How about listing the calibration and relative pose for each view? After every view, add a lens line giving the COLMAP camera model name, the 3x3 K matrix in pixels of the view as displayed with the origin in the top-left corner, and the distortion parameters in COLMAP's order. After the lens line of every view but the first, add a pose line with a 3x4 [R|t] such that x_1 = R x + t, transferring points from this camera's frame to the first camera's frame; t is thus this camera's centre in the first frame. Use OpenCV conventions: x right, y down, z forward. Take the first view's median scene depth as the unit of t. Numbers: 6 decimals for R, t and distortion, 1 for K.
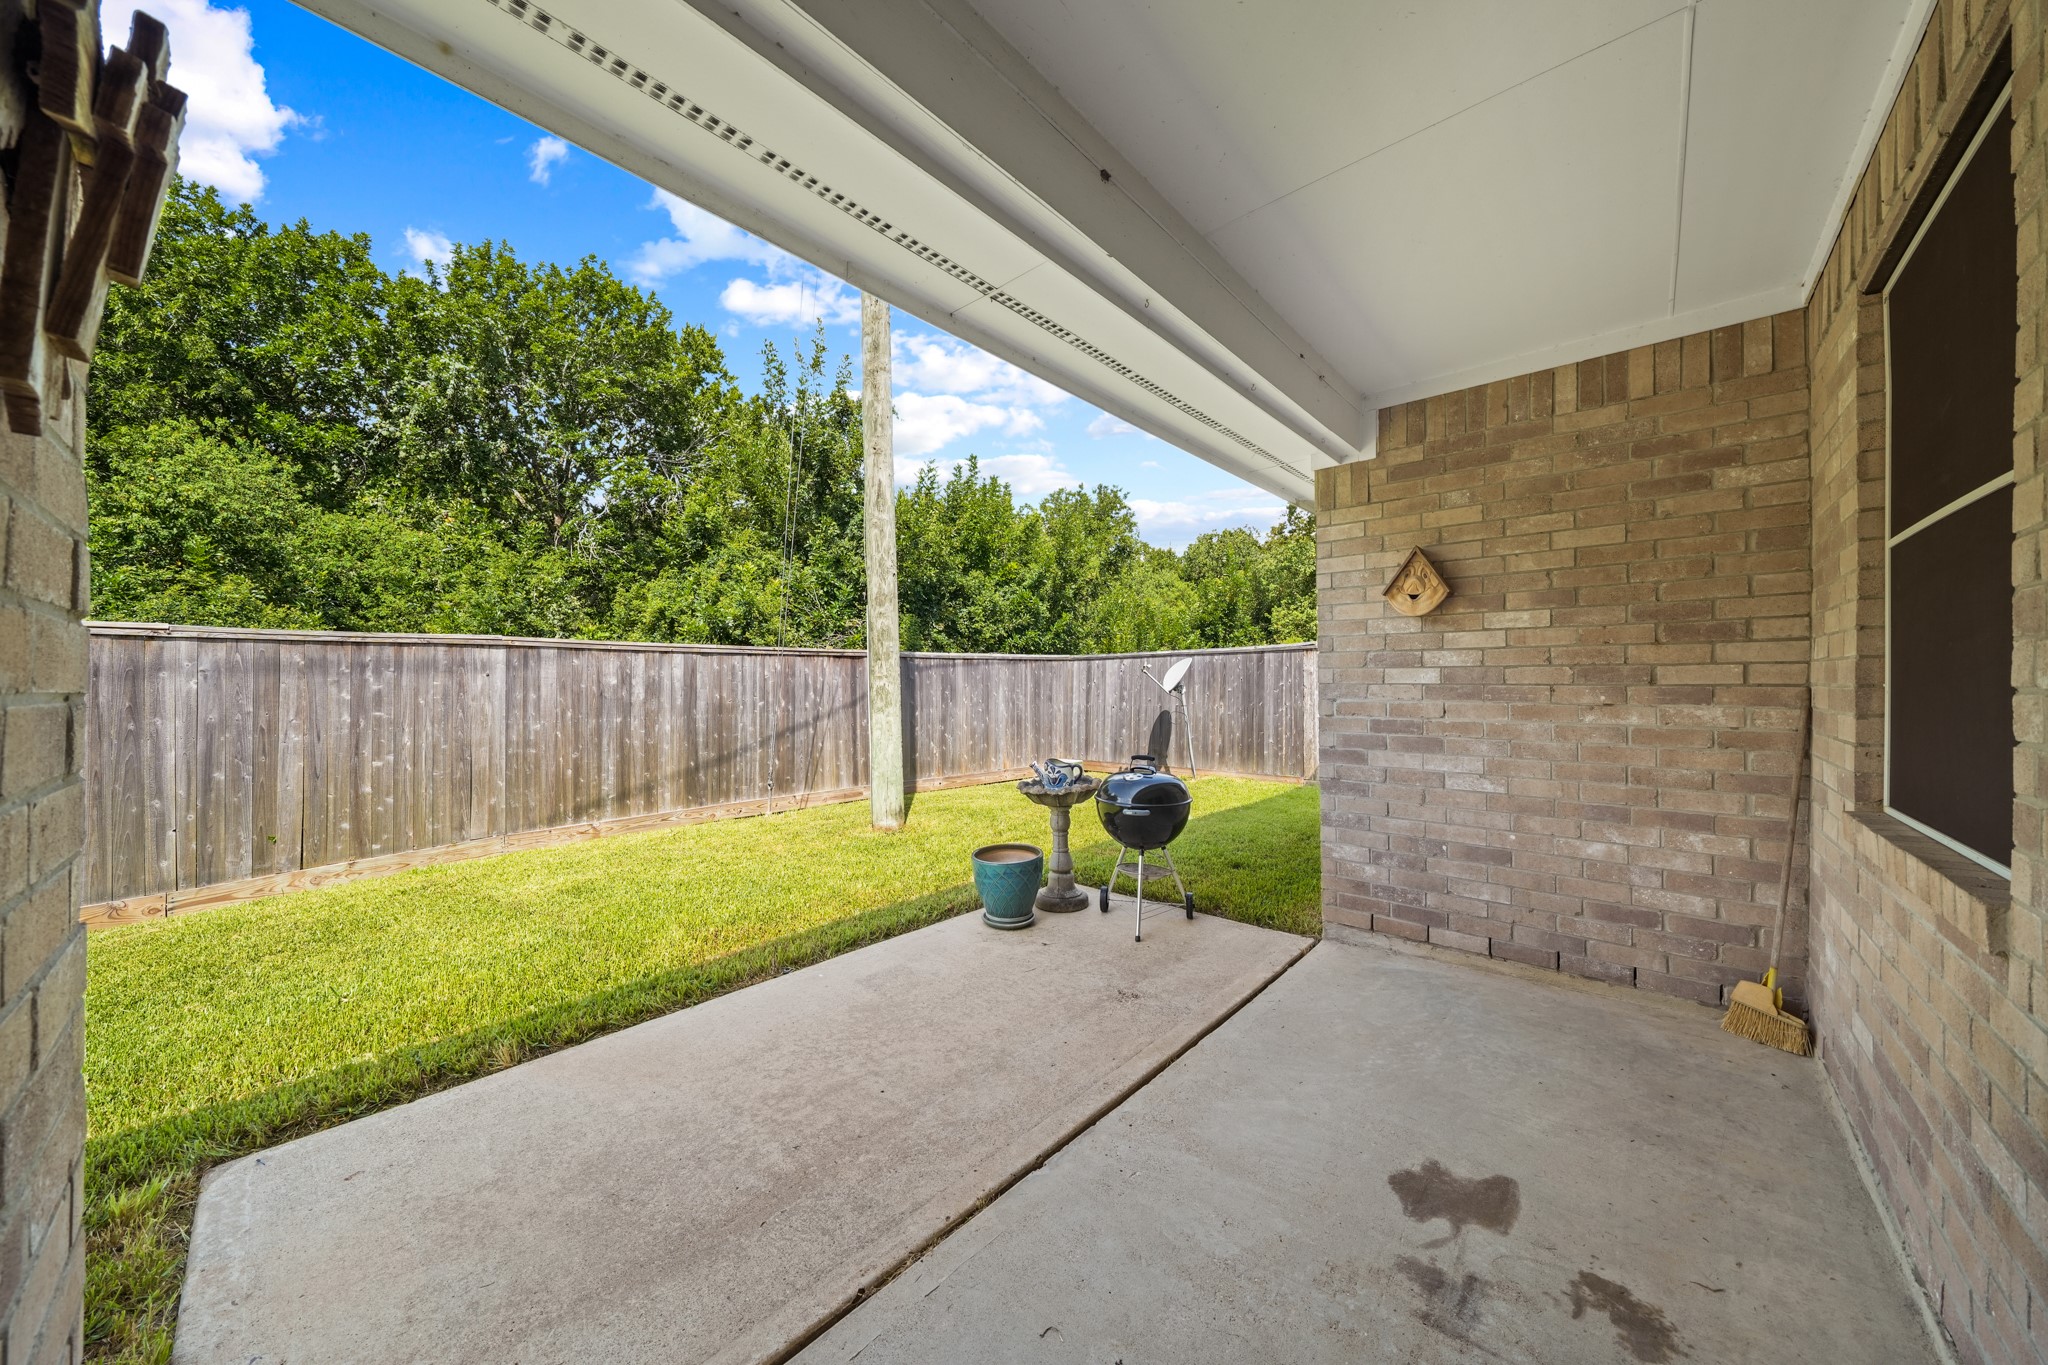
lens RADIAL K [[715.7, 0, 982.7], [0, 715.7, 682.6], [0, 0, 1]] dist [-0.005045, -0.000010]
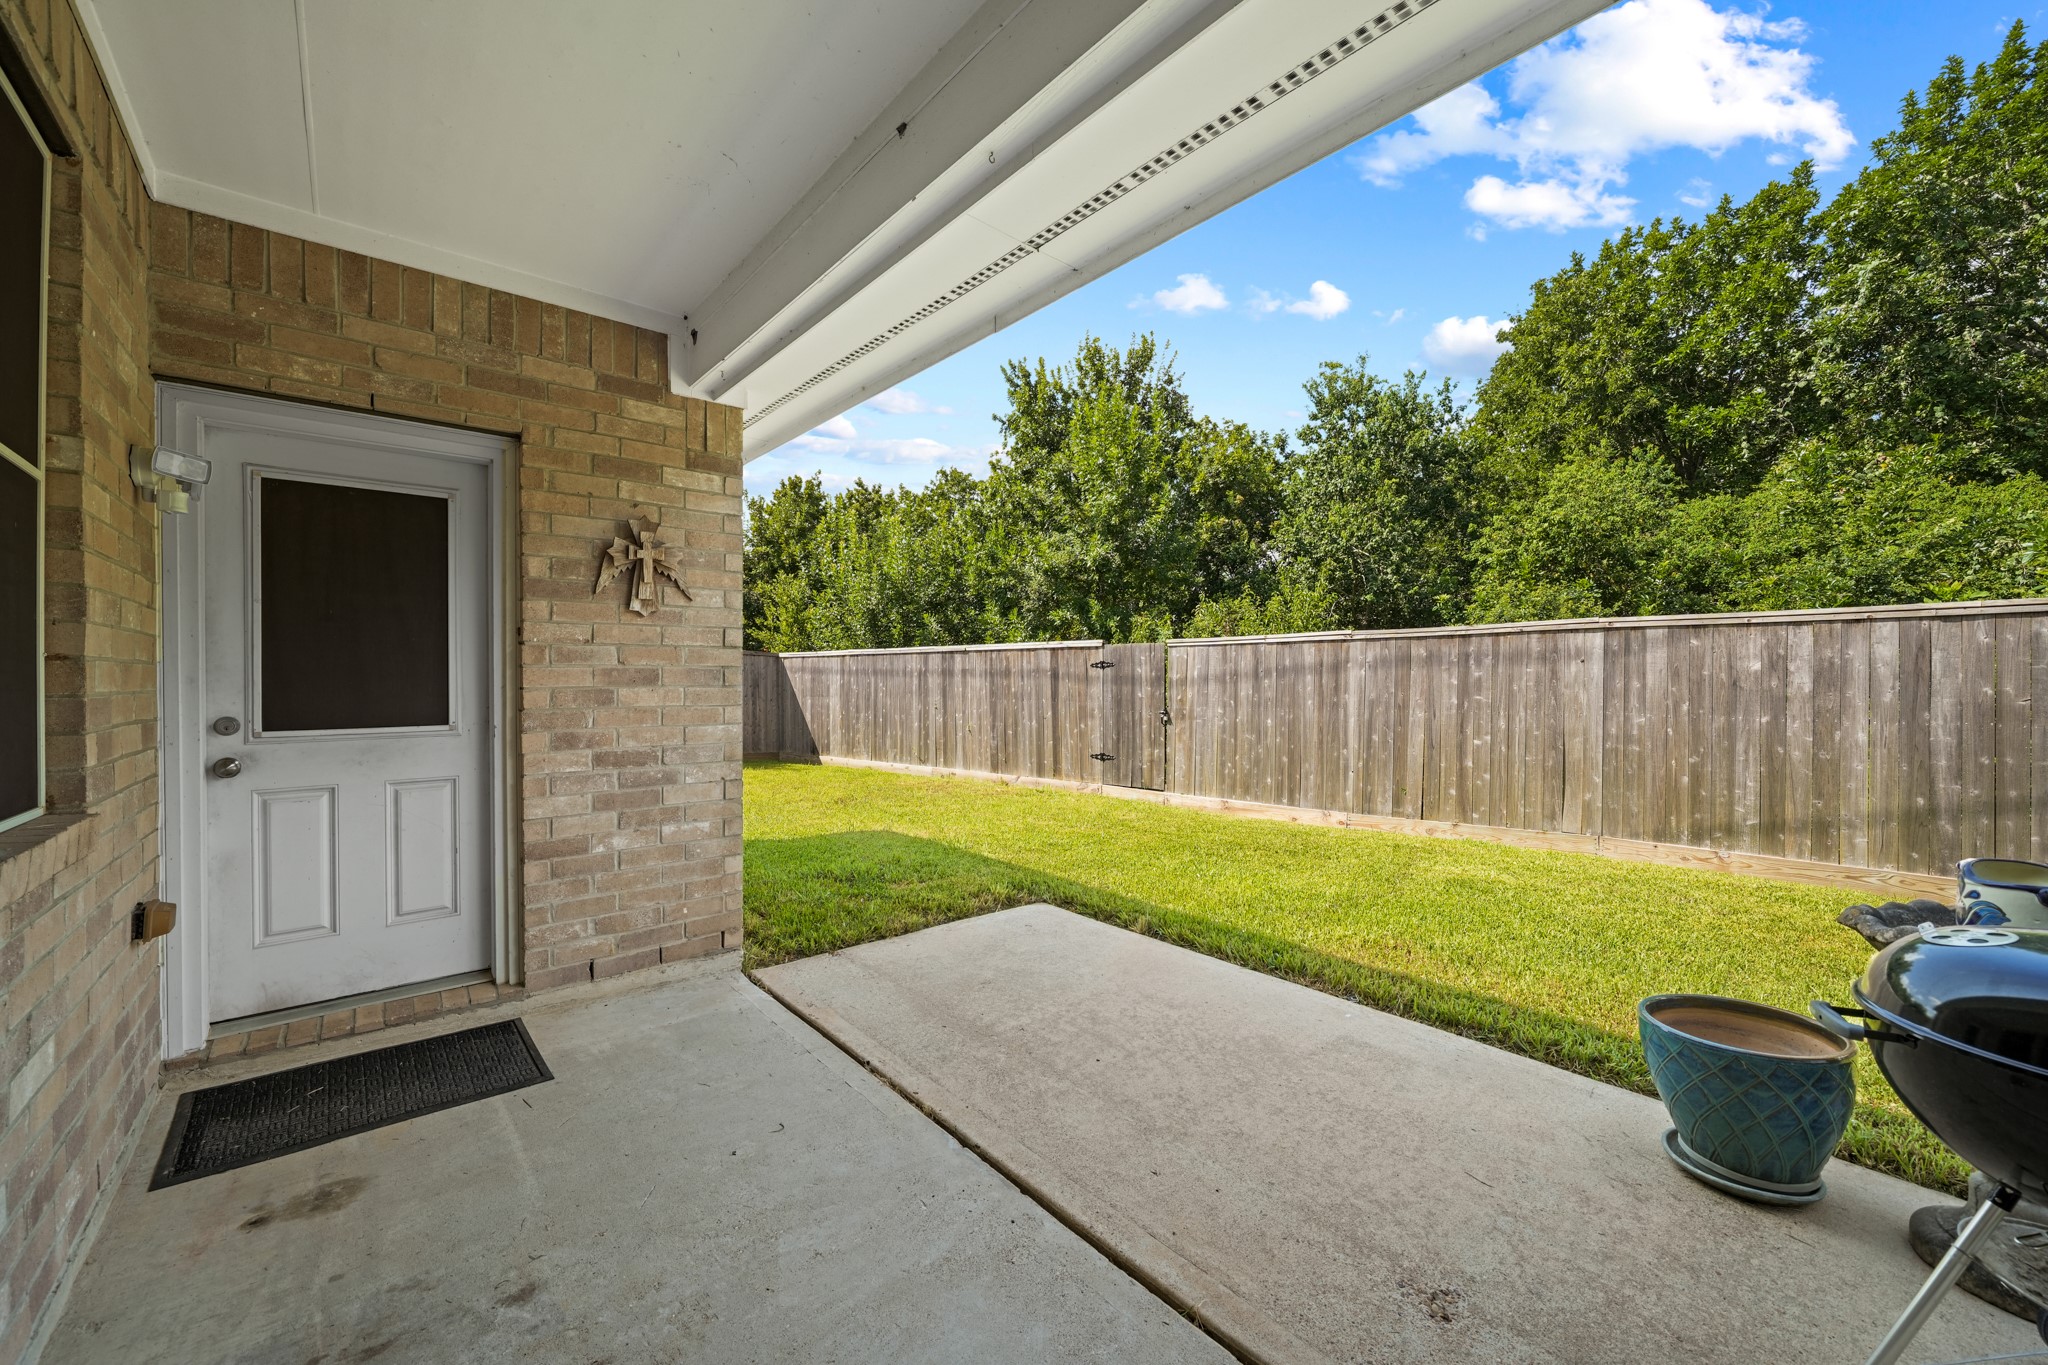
lens RADIAL K [[724.6, 0, 1019.2], [0, 724.6, 679.5], [0, 0, 1]] dist [-0.000833, -0.000234]
pose [[-0.073612, 0.004593, -0.997276, 0.345028], [0.000649, 0.999989, 0.004558, 0.009537], [0.997287, -0.000312, -0.073614, 0.371513]]
